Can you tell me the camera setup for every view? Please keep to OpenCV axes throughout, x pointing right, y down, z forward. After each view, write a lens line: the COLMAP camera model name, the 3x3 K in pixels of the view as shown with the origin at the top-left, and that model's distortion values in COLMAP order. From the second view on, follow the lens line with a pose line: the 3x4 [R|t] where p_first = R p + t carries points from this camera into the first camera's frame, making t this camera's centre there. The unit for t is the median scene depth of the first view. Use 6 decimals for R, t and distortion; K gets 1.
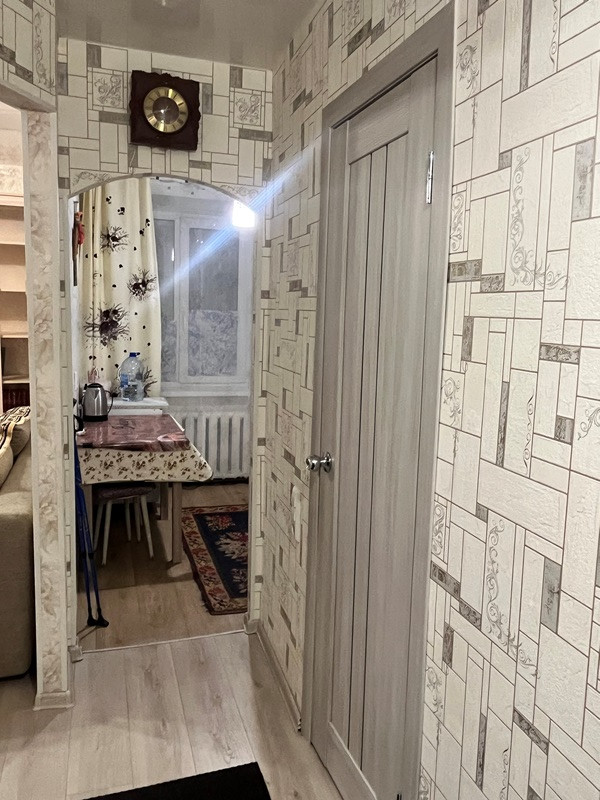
lens RADIAL K [[606.4, 0, 301.4], [0, 606.4, 393.1], [0, 0, 1]] dist [0.060551, -0.074915]
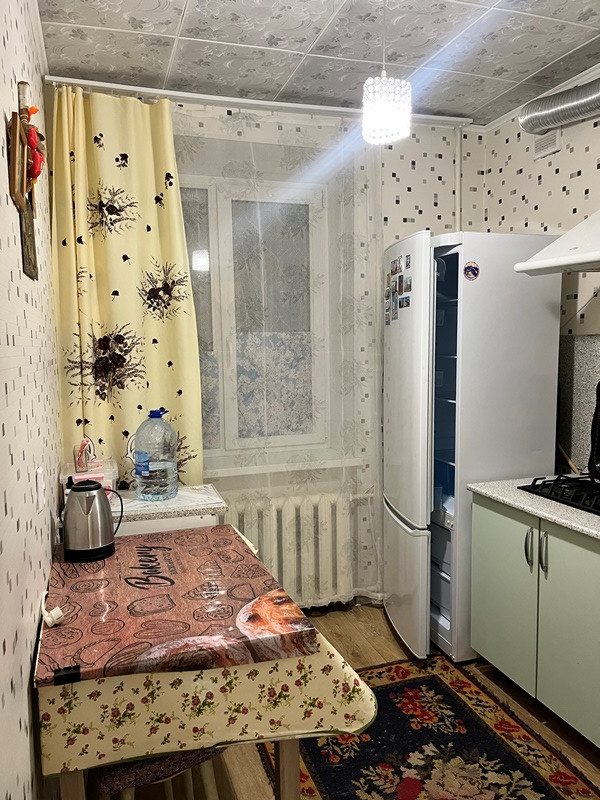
lens RADIAL K [[606.4, 0, 295.3], [0, 606.4, 402.2], [0, 0, 1]] dist [0.060551, -0.074915]
pose [[0.998419, -0.055141, -0.010940, -0.141757], [0.054689, 0.997778, -0.038049, -0.045132], [0.013013, 0.037391, 0.999216, 0.447299]]
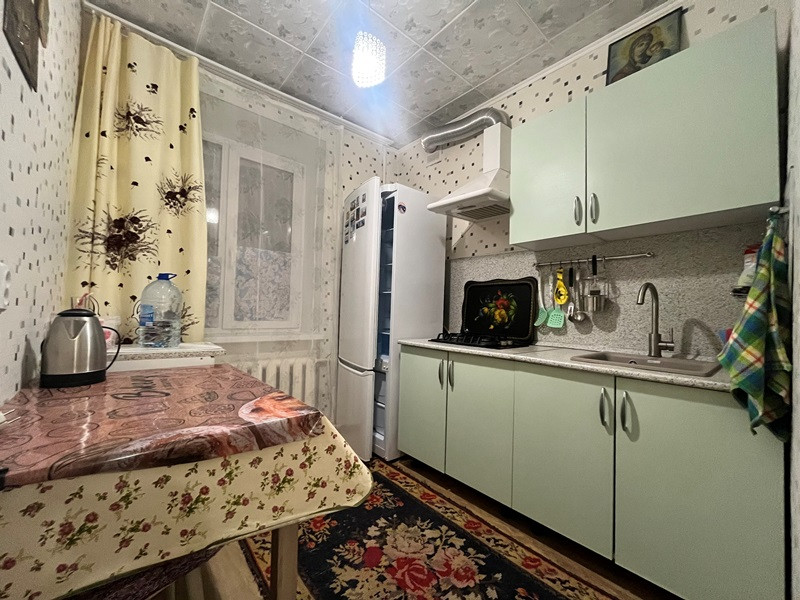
lens RADIAL K [[325.0, 0, 395.8], [0, 325.0, 303.3], [0, 0, 1]] dist [-0.003871, 0.000469]
pose [[0.929722, -0.005622, 0.368218, -0.168480], [0.058645, 0.989384, -0.132970, 0.026522], [-0.363562, 0.145219, 0.920182, 0.576038]]
